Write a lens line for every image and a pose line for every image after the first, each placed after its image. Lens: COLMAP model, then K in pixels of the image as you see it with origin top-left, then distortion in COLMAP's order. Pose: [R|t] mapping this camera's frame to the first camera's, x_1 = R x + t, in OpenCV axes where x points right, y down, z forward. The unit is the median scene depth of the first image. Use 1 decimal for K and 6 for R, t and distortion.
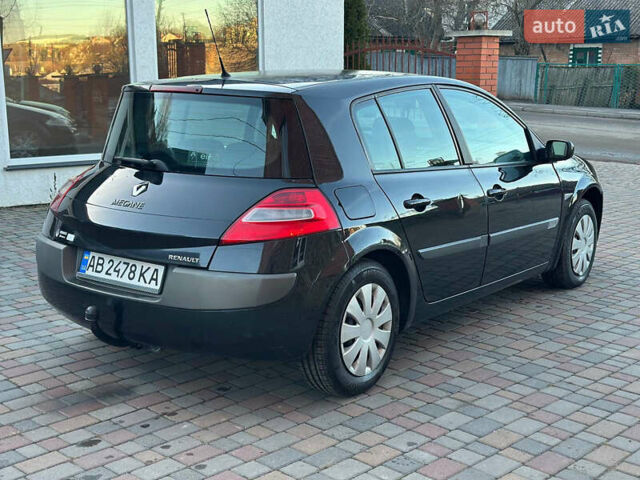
lens RADIAL K [[926.1, 0, 320.0], [0, 926.1, 240.0], [0, 0, 1]] dist [0.109134, -0.058251]
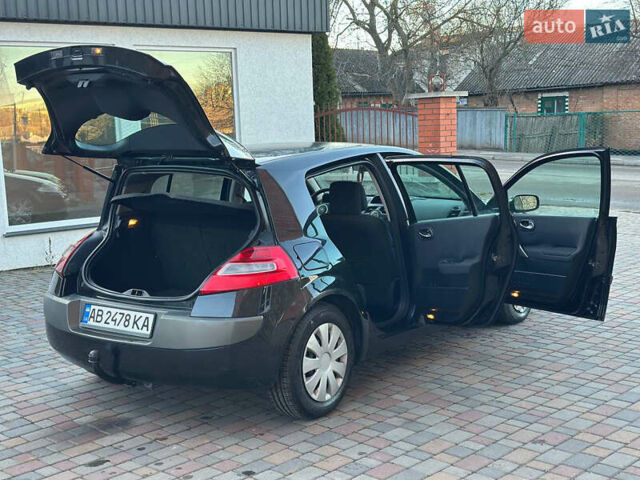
lens RADIAL K [[926.1, 0, 320.0], [0, 926.1, 240.0], [0, 0, 1]] dist [0.109134, -0.058251]
pose [[0.999233, -0.036309, 0.014684, 0.031136], [0.037057, 0.997831, -0.054410, 0.004686], [-0.012676, 0.054913, 0.998411, -0.195158]]
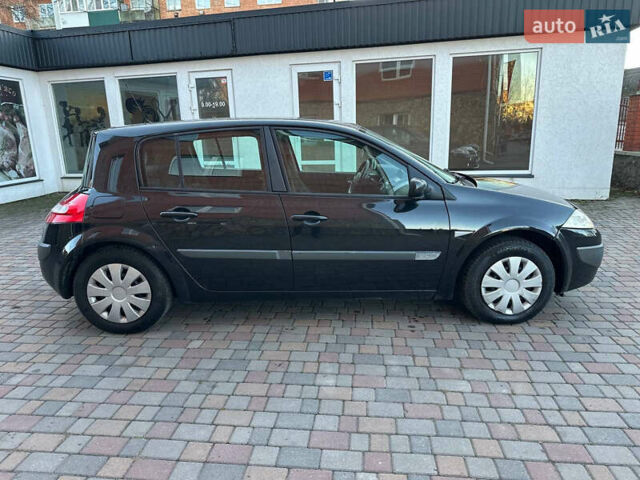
lens RADIAL K [[456.9, 0, 320.0], [0, 456.9, 240.0], [0, 0, 1]] dist [0.061273, -0.083218]
pose [[0.603504, 0.173759, -0.778197, 0.793801], [-0.122210, 0.984593, 0.125068, -0.118958], [0.787938, 0.019625, 0.615441, 0.779521]]
